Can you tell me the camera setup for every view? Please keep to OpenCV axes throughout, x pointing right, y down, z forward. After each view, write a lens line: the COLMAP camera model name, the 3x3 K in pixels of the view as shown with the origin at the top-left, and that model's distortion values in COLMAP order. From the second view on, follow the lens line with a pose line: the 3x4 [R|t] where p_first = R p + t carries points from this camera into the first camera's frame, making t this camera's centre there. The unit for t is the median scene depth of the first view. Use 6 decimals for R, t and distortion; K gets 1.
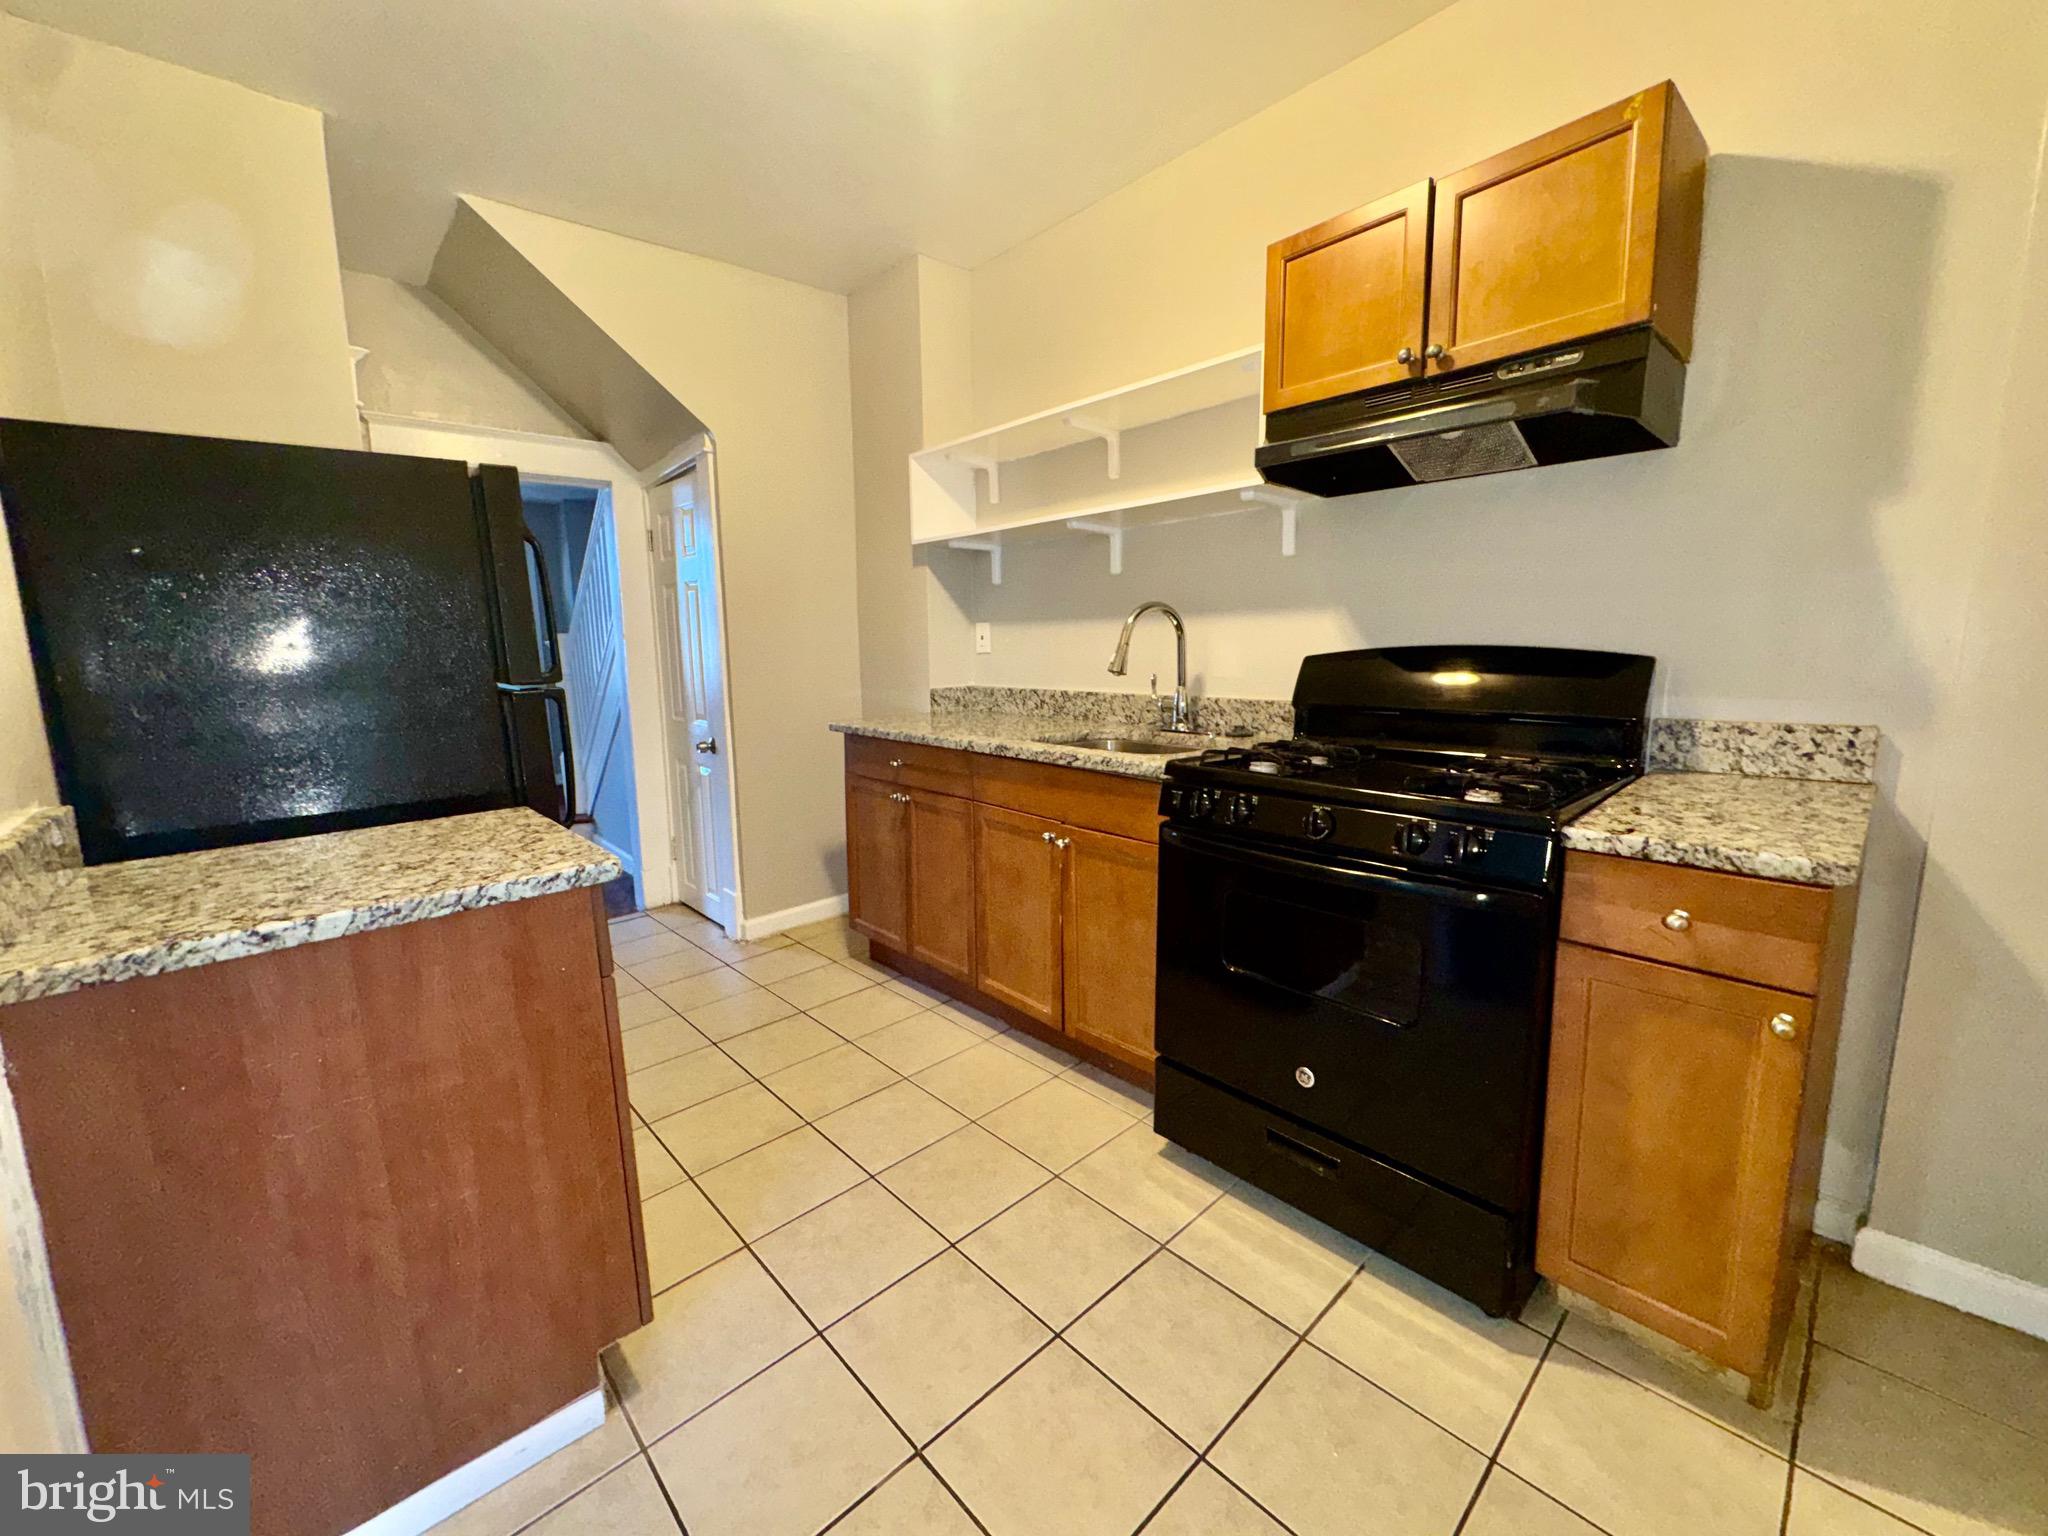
lens RADIAL K [[811.8, 0, 1014.0], [0, 811.8, 767.1], [0, 0, 1]] dist [-0.002240, 0.000396]
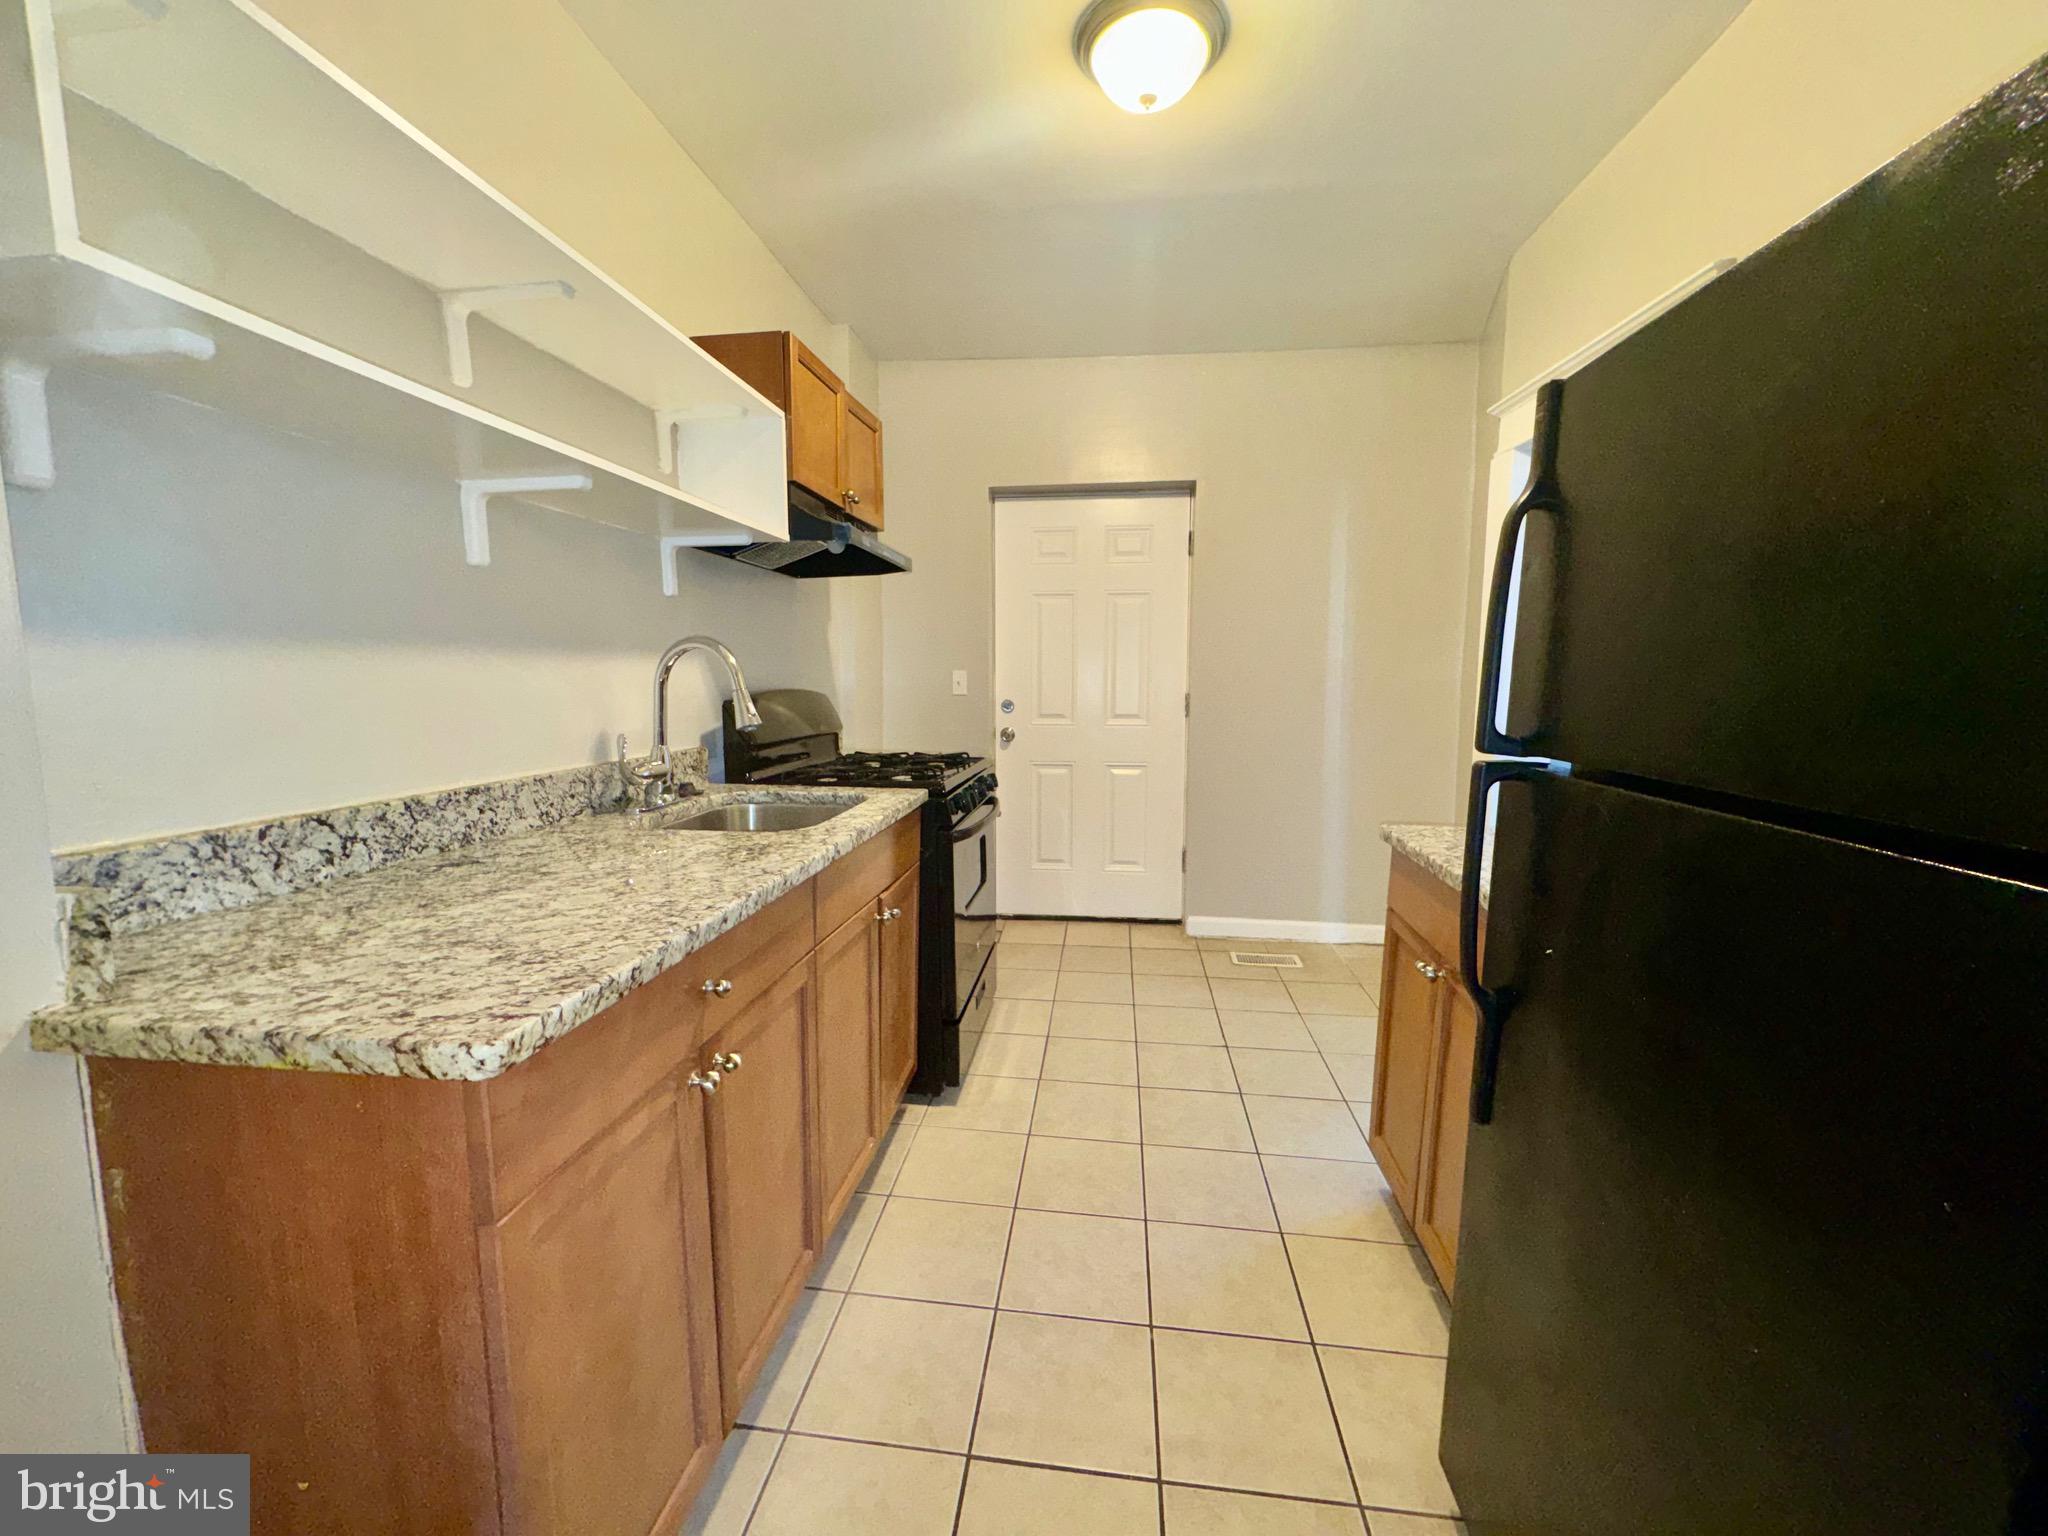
lens RADIAL K [[811.8, 0, 1017.5], [0, 811.8, 774.0], [0, 0, 1]] dist [-0.002240, 0.000396]
pose [[-0.656258, -0.078054, 0.750489, -0.522018], [0.120782, 0.970942, 0.206599, -0.168692], [-0.744807, 0.226228, -0.627761, 1.093106]]
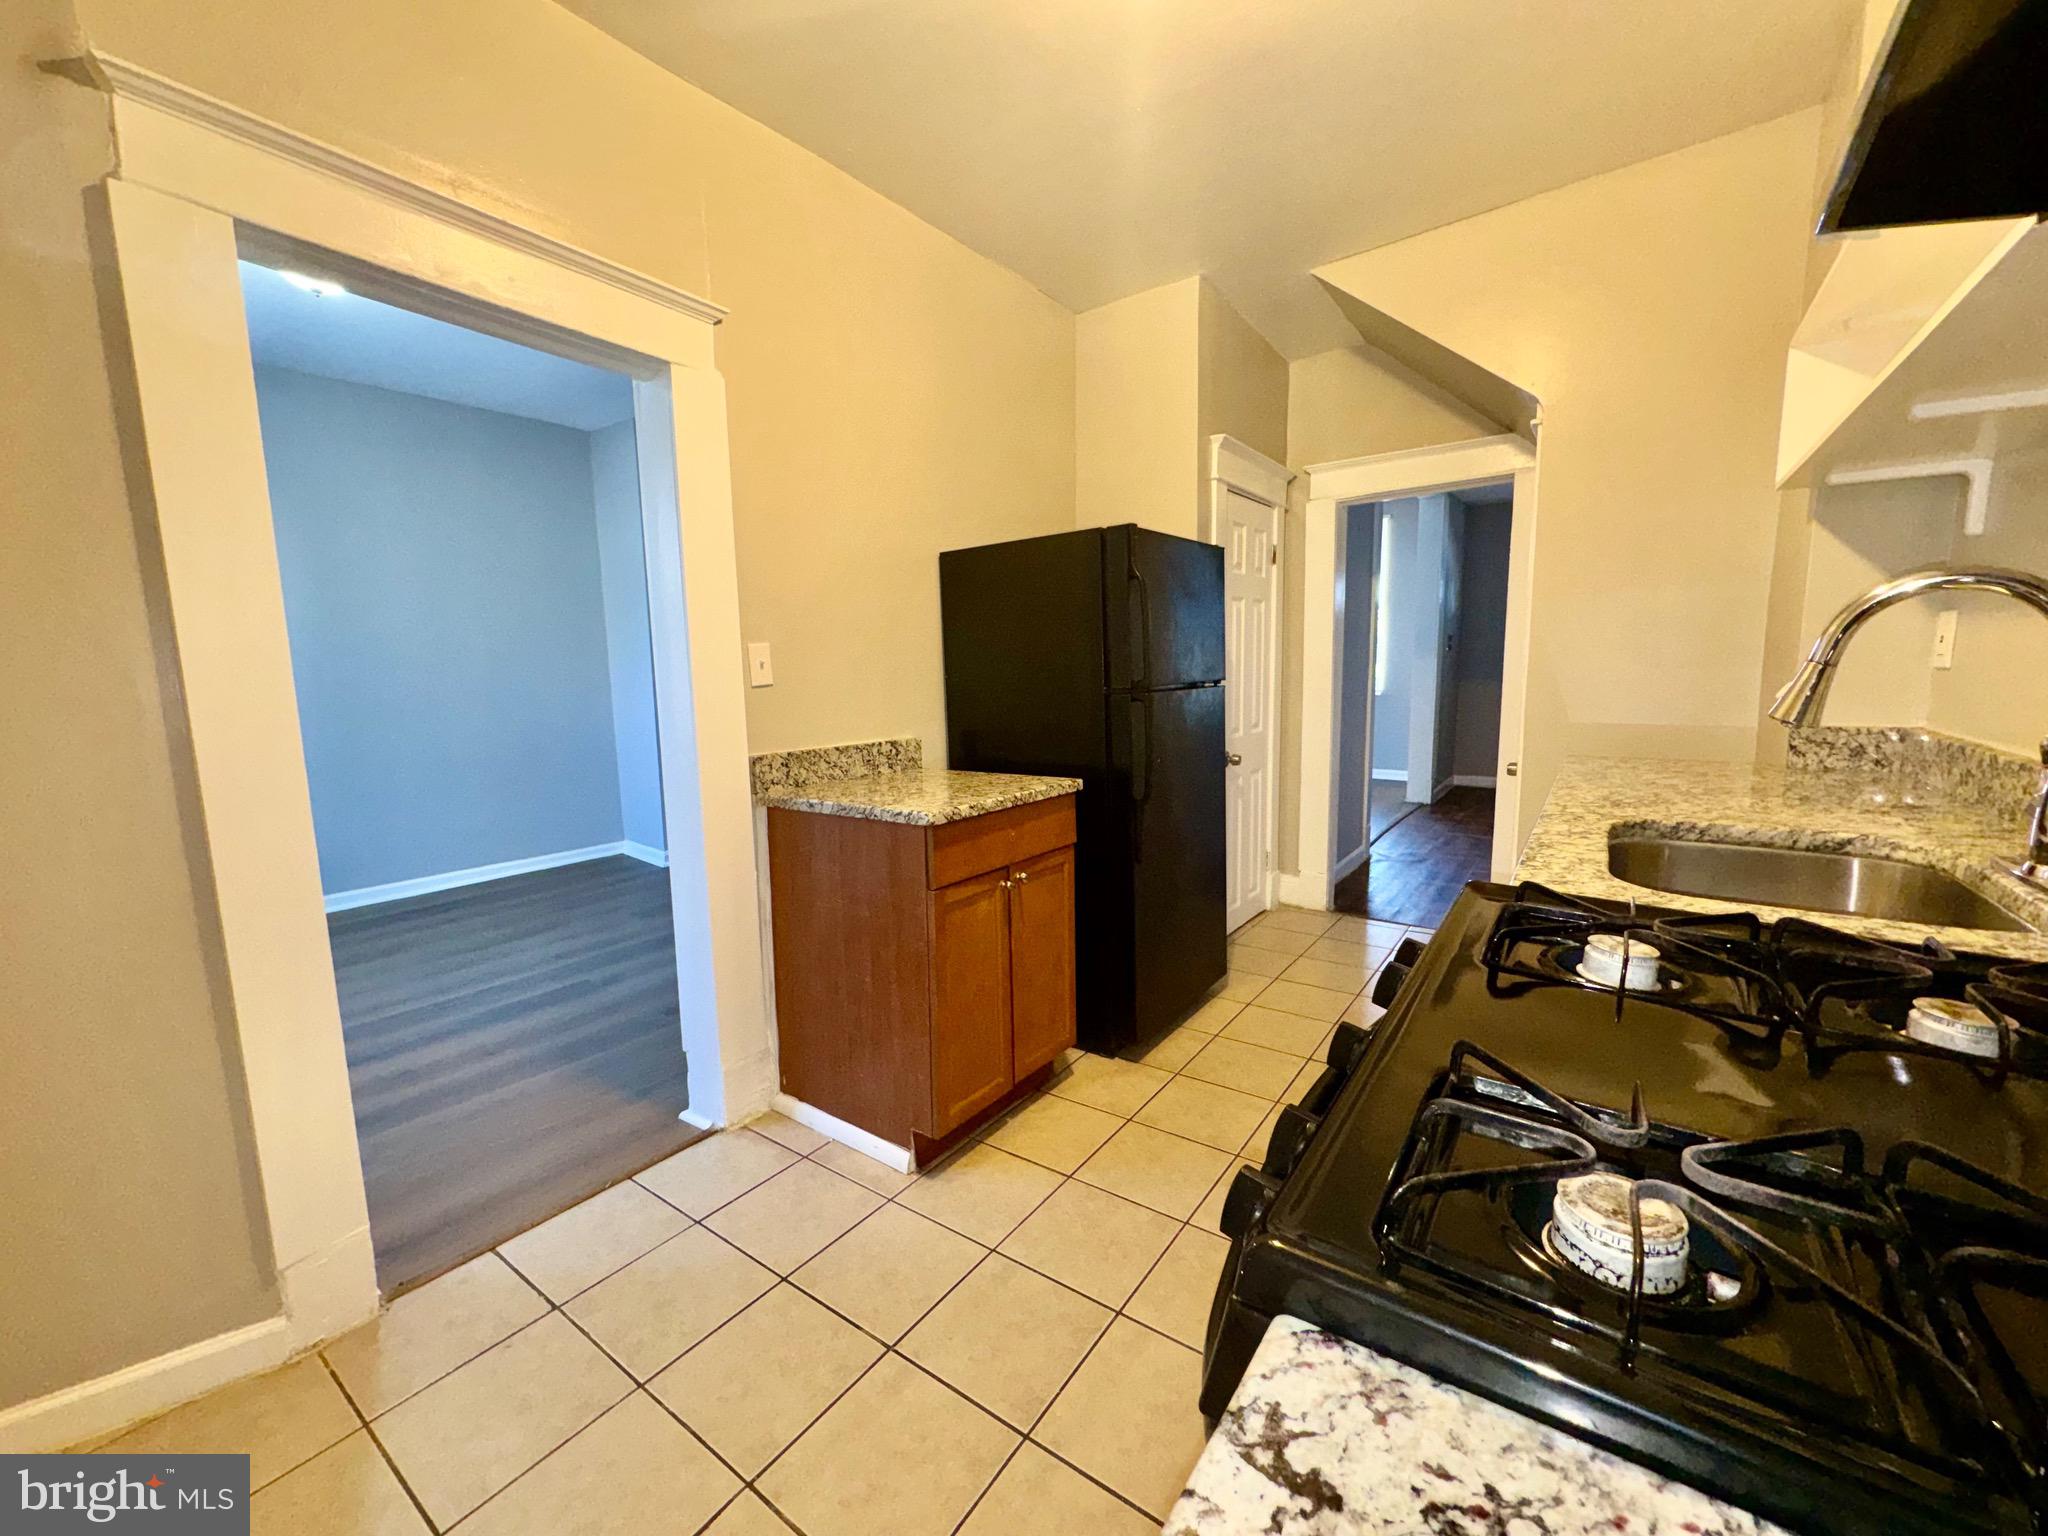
lens RADIAL K [[811.8, 0, 1040.7], [0, 811.8, 771.3], [0, 0, 1]] dist [-0.002240, 0.000396]
pose [[0.220756, 0.143903, -0.964655, 0.421287], [-0.132996, 0.984259, 0.116392, -0.068644], [0.966219, 0.102601, 0.236419, 0.372577]]
